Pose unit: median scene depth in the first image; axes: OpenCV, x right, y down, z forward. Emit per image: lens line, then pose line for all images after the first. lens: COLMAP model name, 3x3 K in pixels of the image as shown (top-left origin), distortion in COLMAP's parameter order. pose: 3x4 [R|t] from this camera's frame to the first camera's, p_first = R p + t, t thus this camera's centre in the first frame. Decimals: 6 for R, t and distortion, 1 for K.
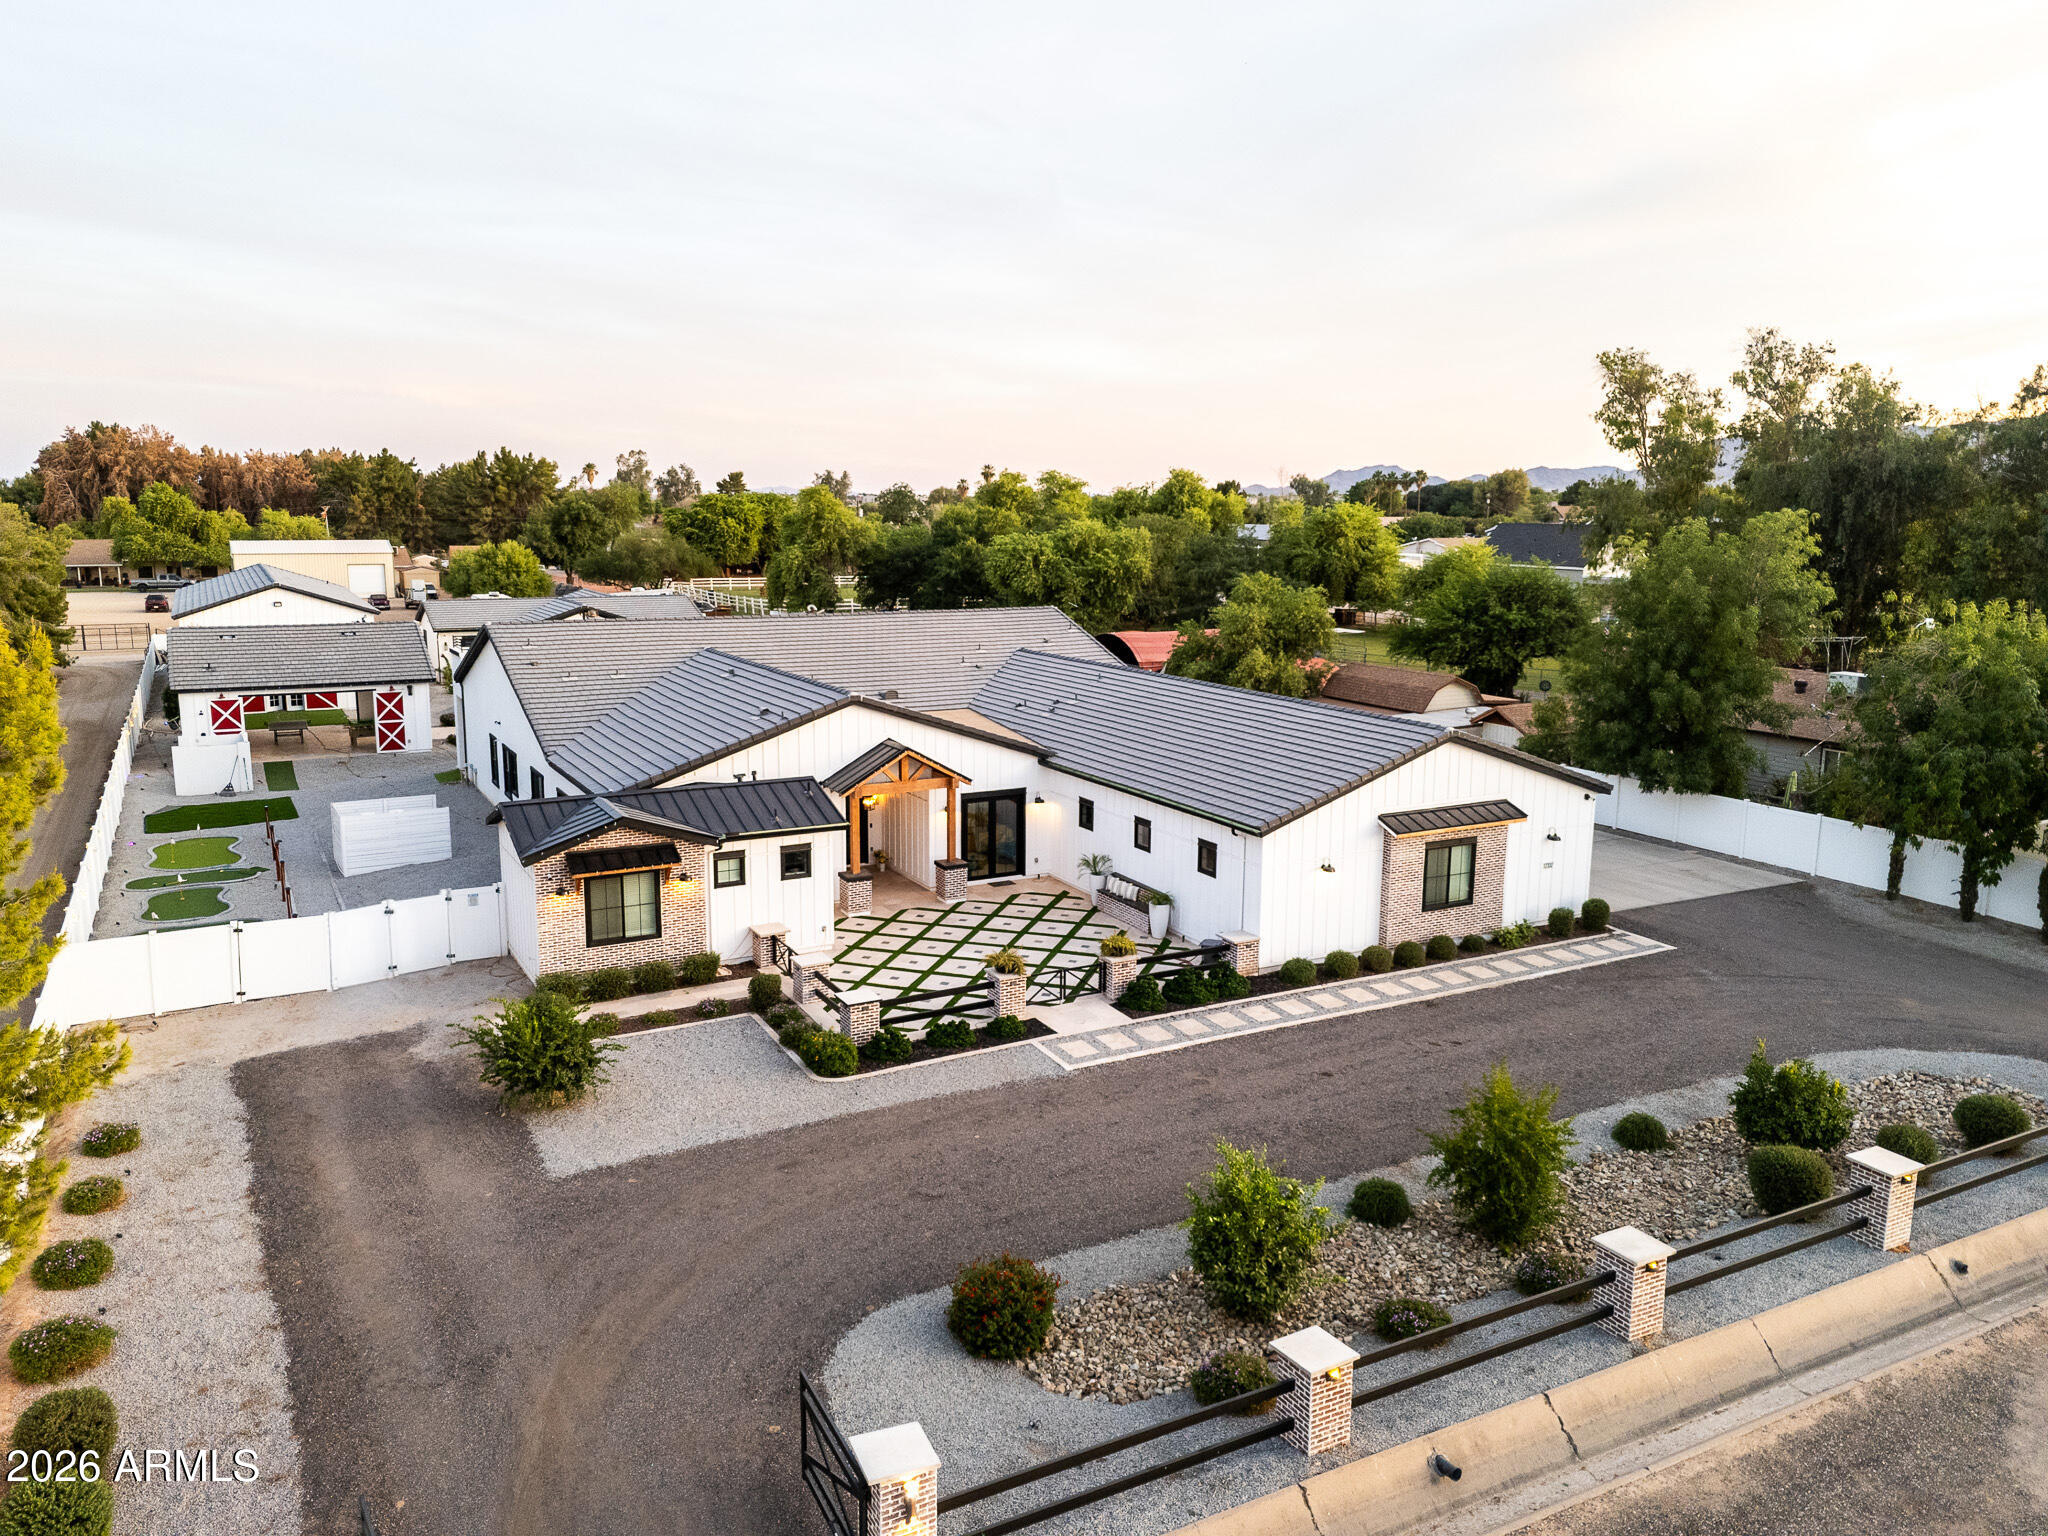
lens RADIAL K [[1496.4, 0, 1024.0], [0, 1496.4, 768.0], [0, 0, 1]] dist [0.112413, -0.151714]
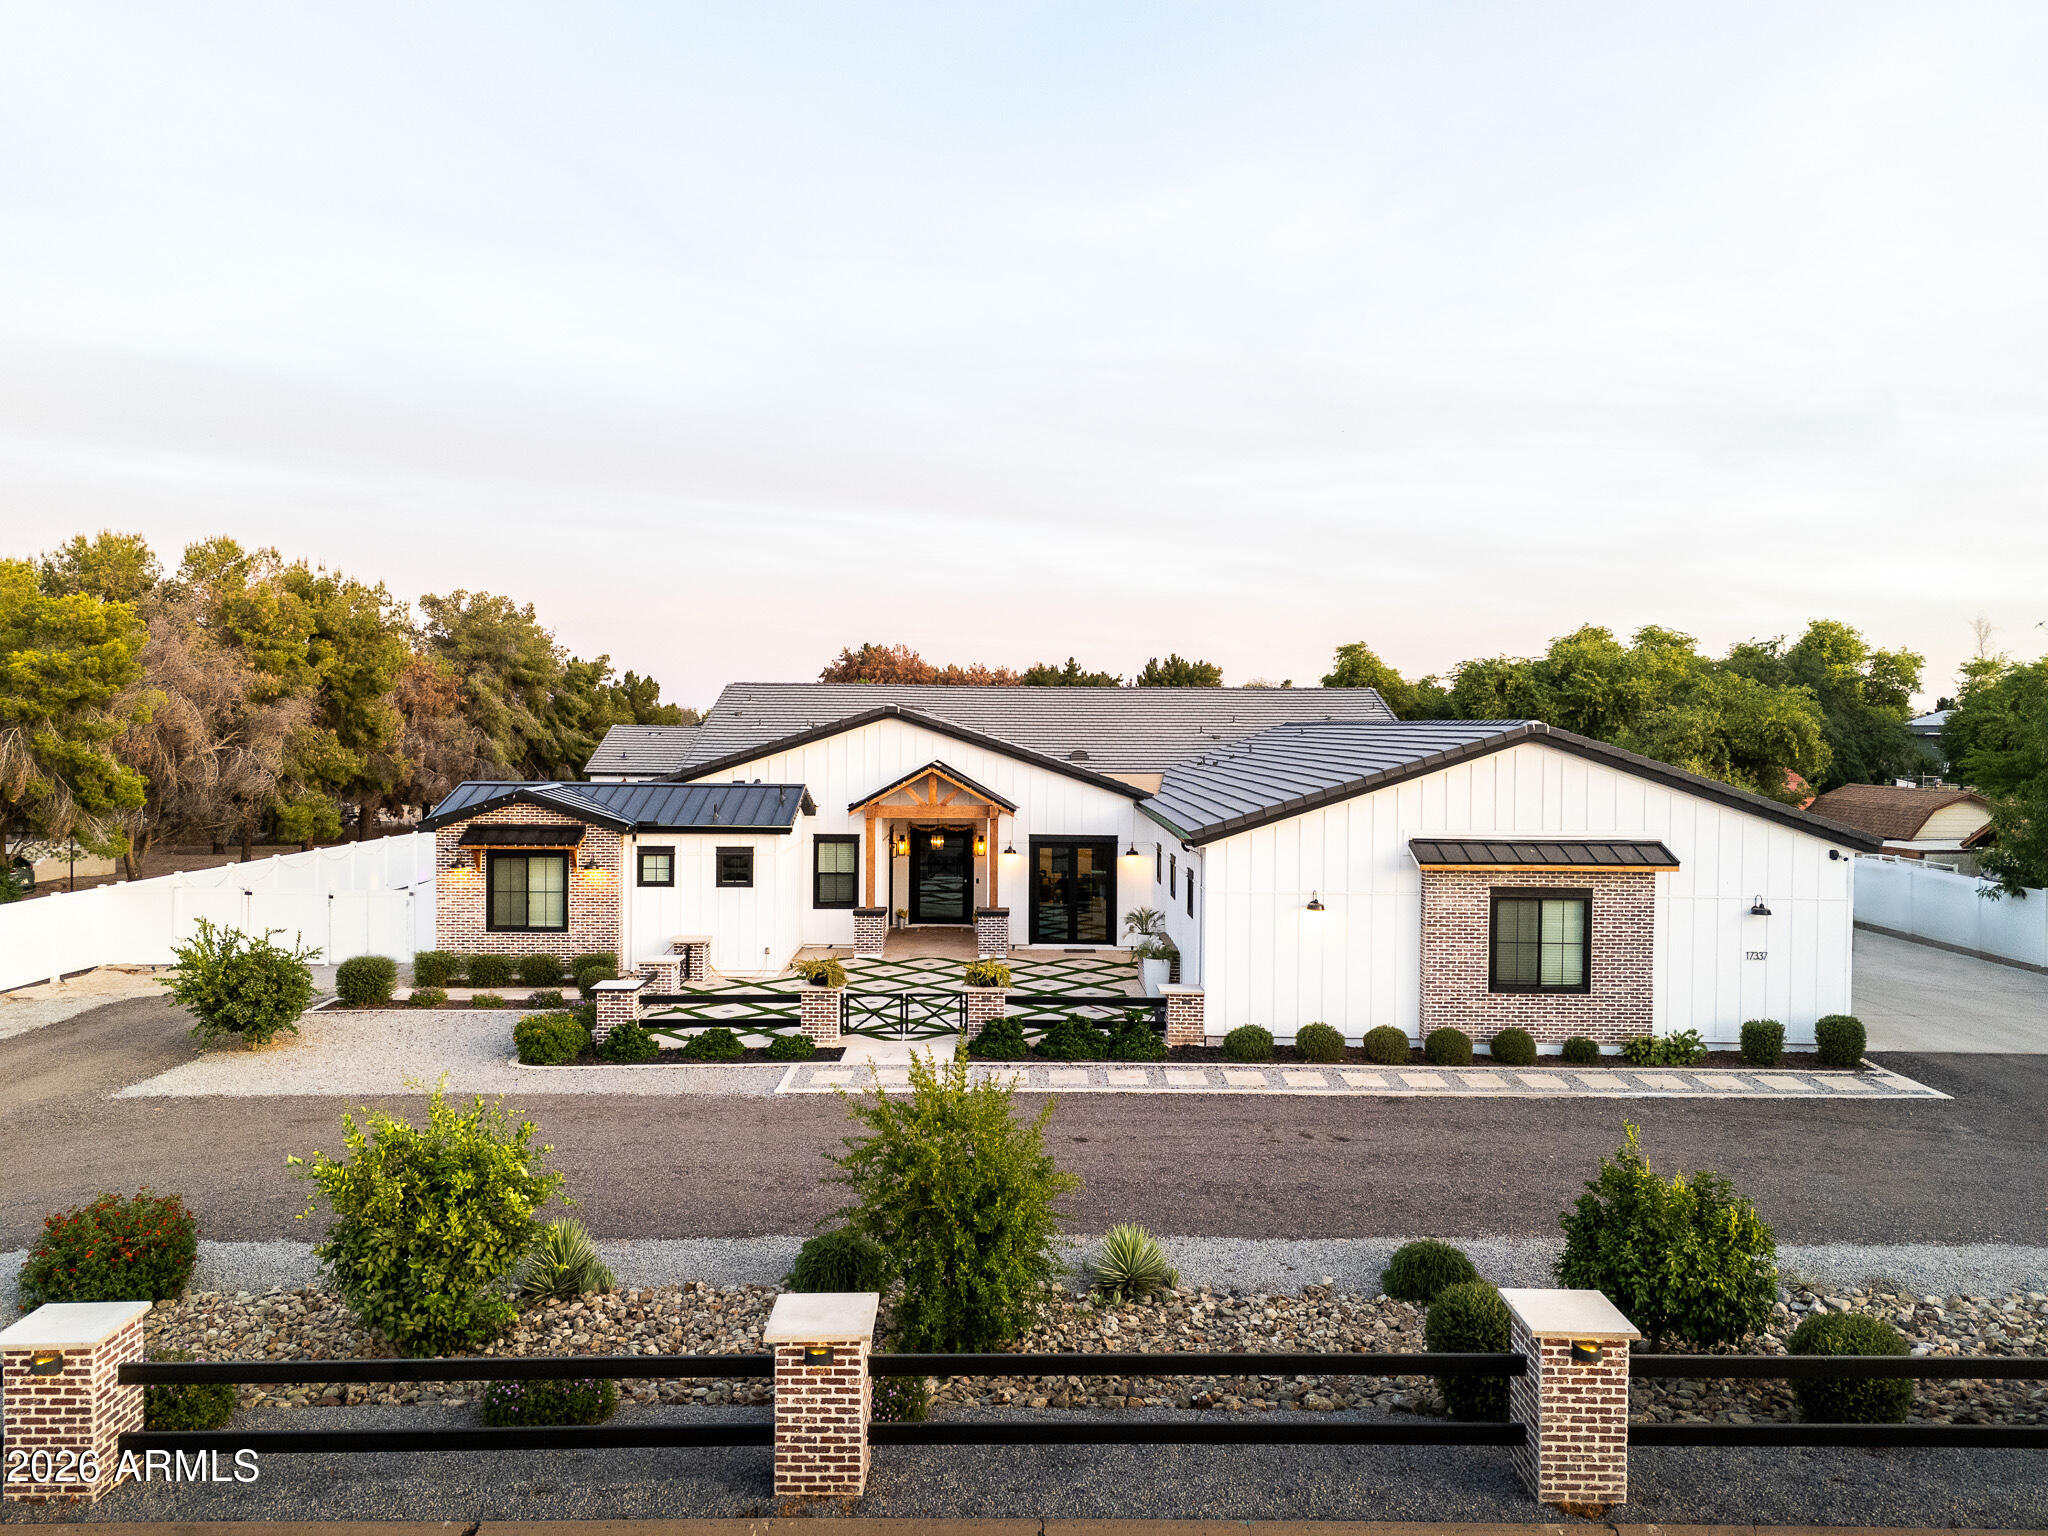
lens RADIAL K [[1496.4, 0, 1024.0], [0, 1496.4, 768.0], [0, 0, 1]] dist [0.112413, -0.151714]
pose [[0.883049, 0.014203, -0.469065, 0.394654], [-0.085870, 0.987556, -0.131753, 0.102954], [0.461357, 0.156623, 0.873281, 0.292895]]
